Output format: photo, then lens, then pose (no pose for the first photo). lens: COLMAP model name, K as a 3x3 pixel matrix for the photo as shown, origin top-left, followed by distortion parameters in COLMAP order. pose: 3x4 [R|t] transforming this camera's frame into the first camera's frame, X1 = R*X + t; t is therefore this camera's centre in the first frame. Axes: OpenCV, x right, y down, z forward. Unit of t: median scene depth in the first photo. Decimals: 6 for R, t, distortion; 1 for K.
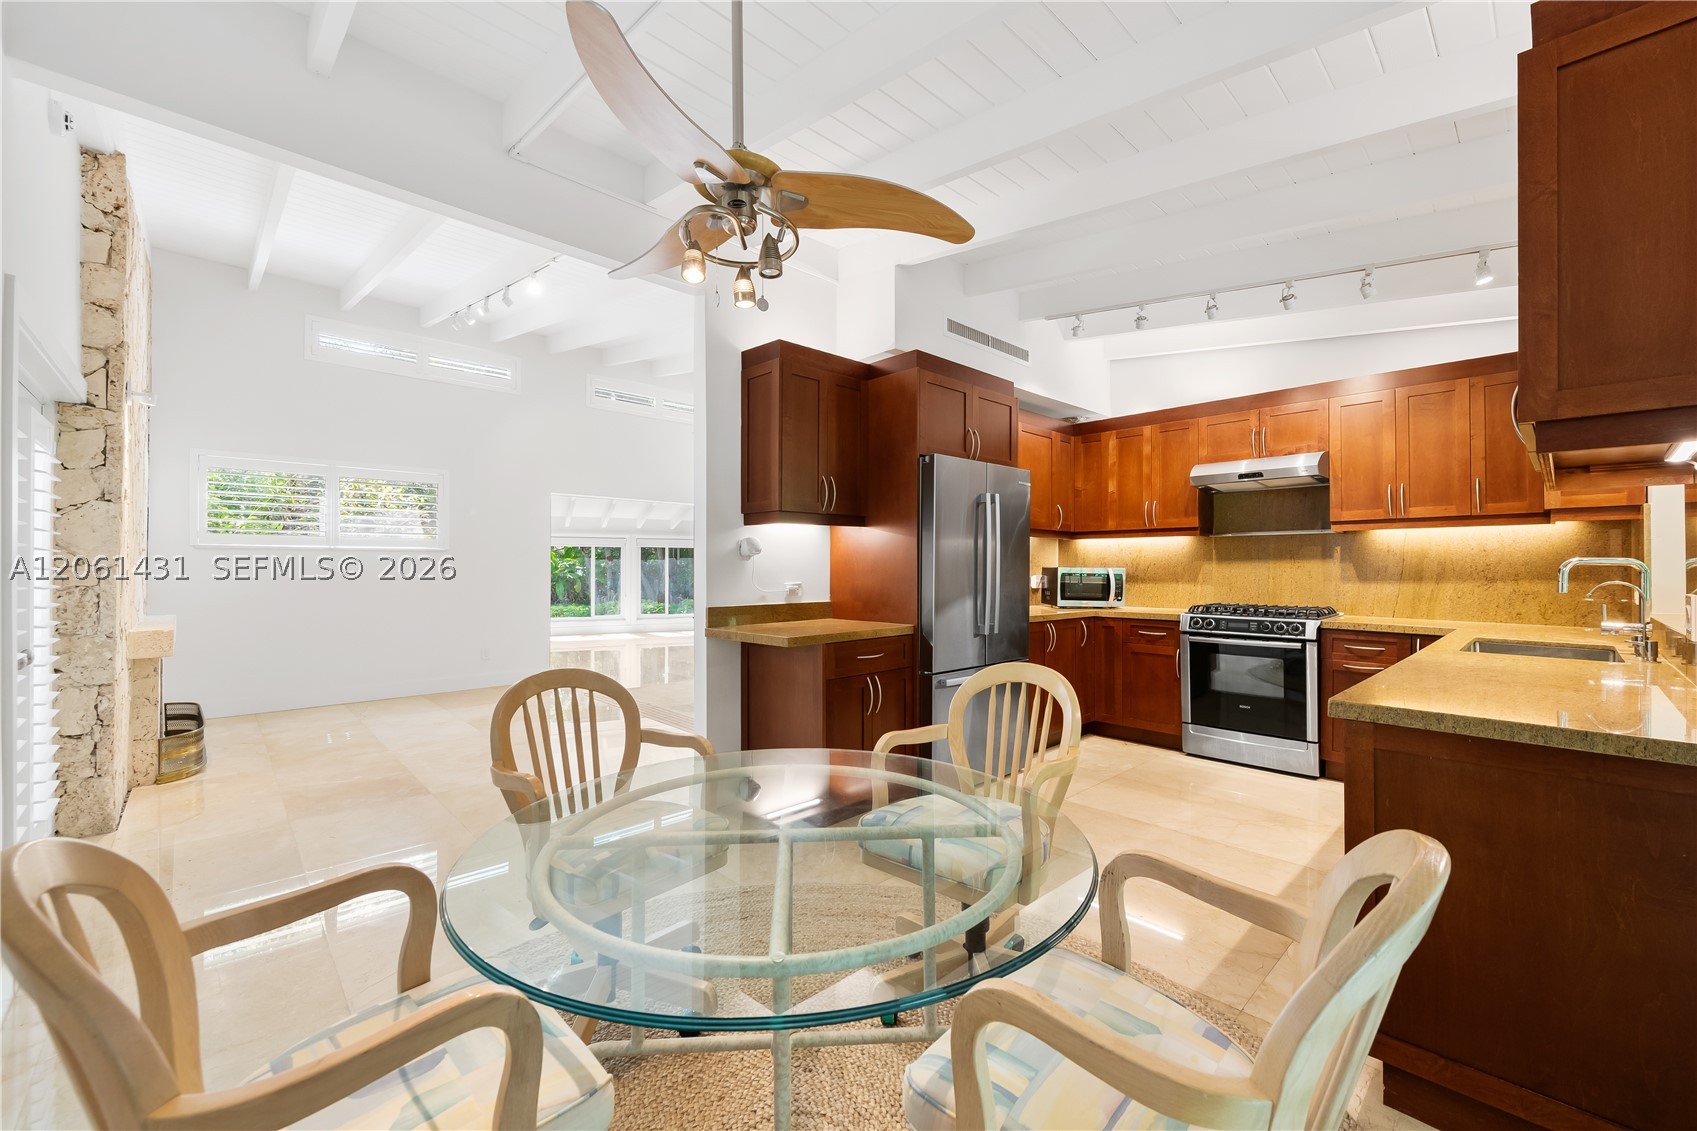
lens RADIAL K [[678.0, 0, 853.4], [0, 678.0, 564.1], [0, 0, 1]] dist [0.002883, -0.001850]
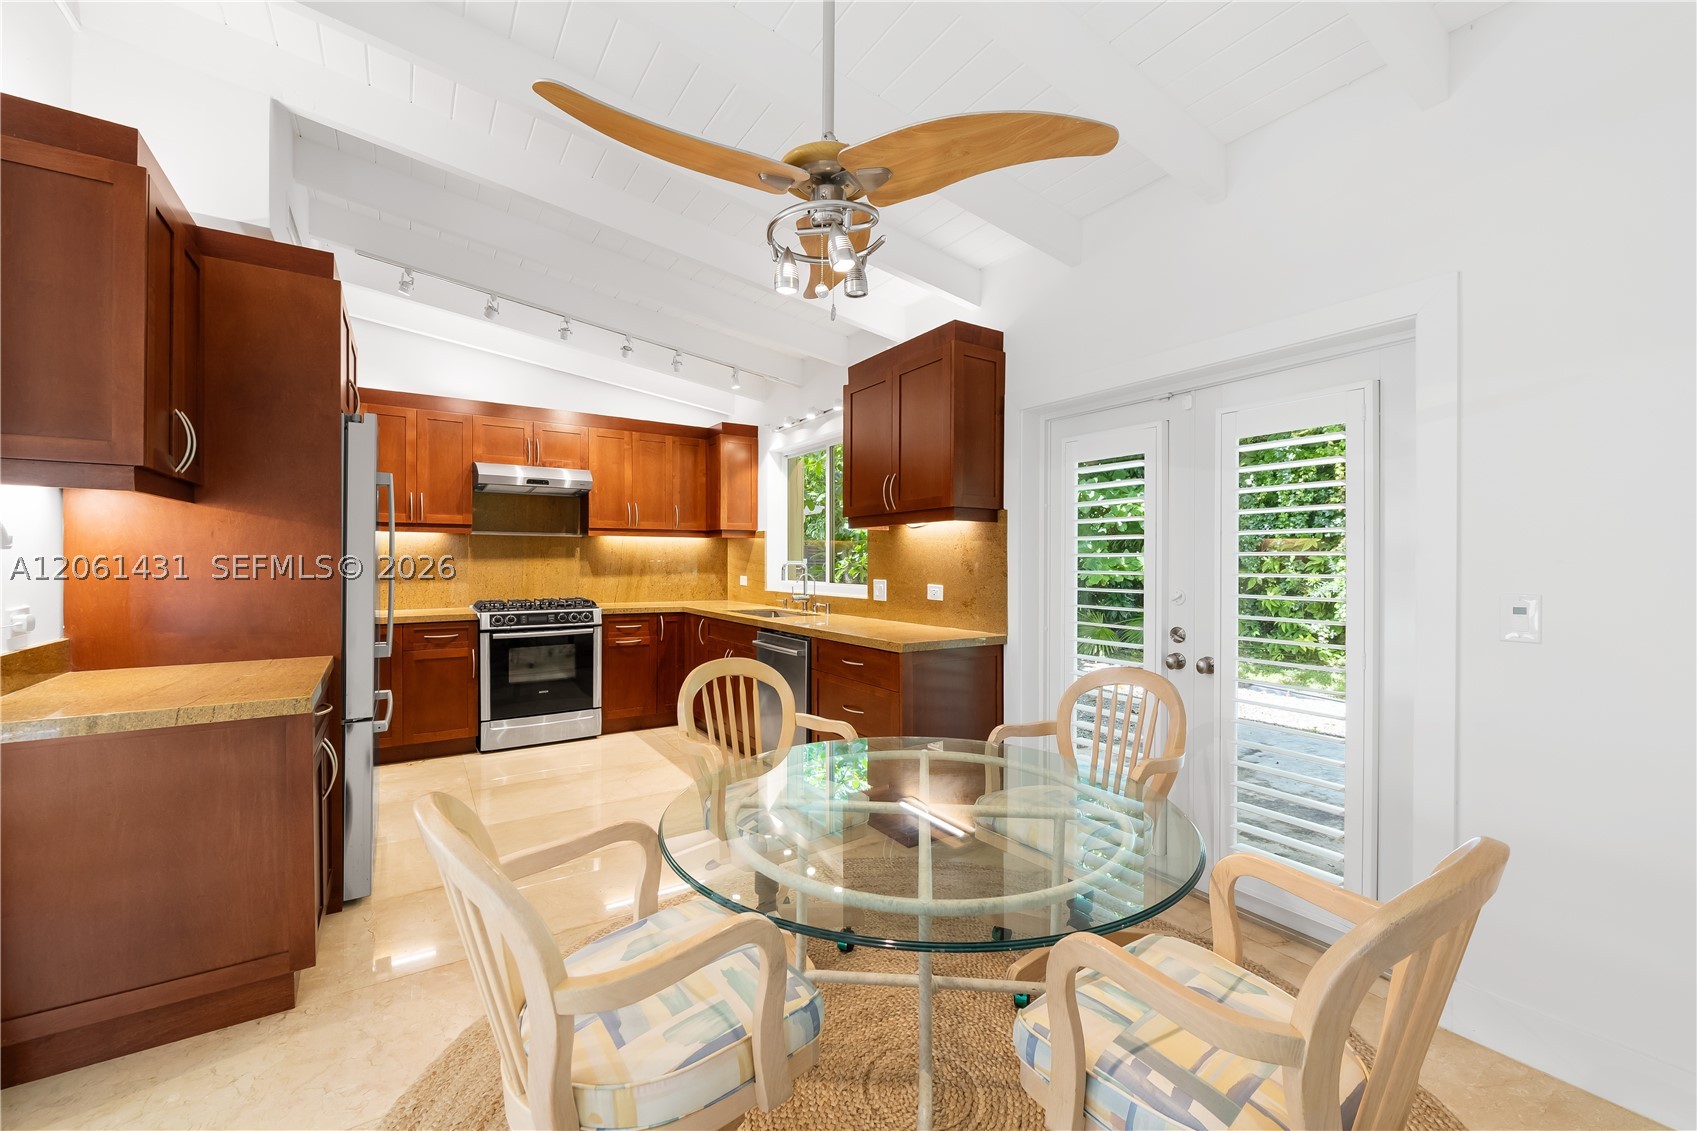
lens RADIAL K [[678.0, 0, 860.4], [0, 678.0, 564.9], [0, 0, 1]] dist [0.002883, -0.001850]
pose [[0.166584, -0.008904, 0.985987, -0.434310], [-0.008109, 0.999913, 0.010400, -0.012213], [-0.985994, -0.009727, 0.166497, 0.315390]]
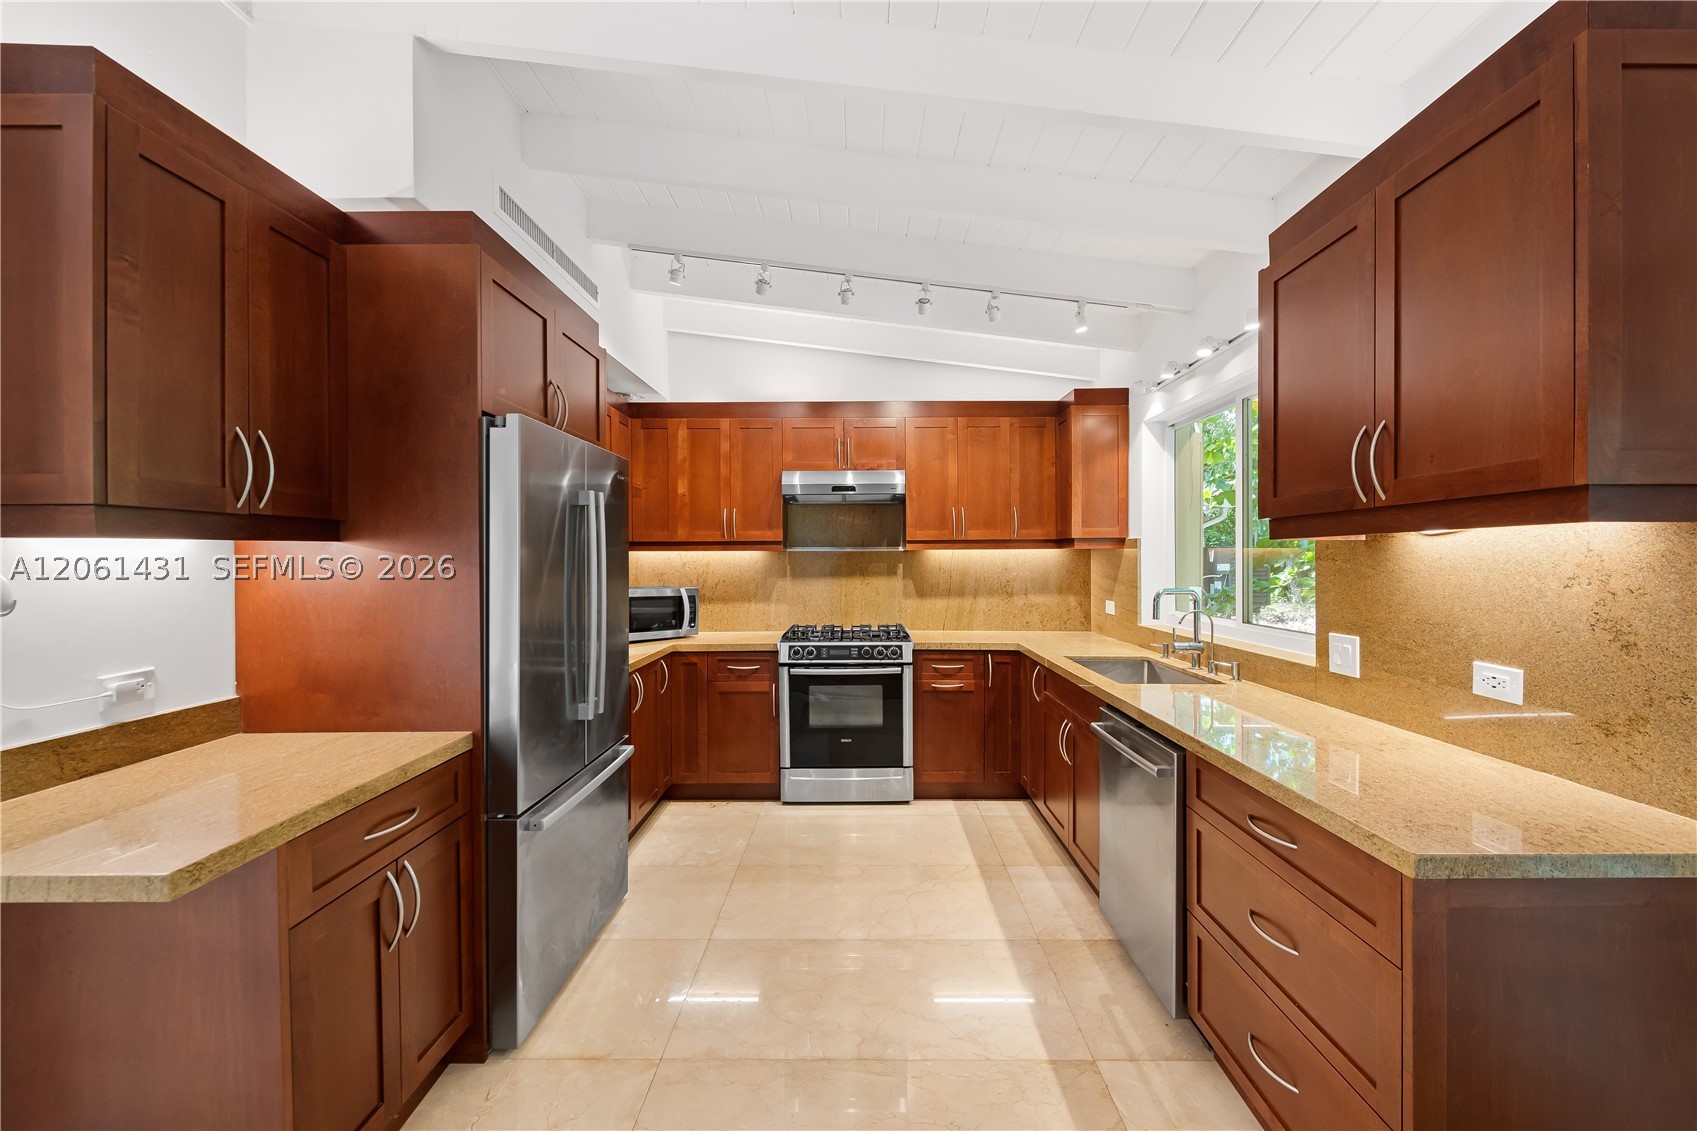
lens RADIAL K [[678.0, 0, 857.3], [0, 678.0, 564.4], [0, 0, 1]] dist [0.002883, -0.001850]
pose [[0.691134, -0.011268, 0.722639, -0.075523], [0.001614, 0.999900, 0.014048, -0.041967], [-0.722725, -0.008543, 0.691083, 0.363701]]
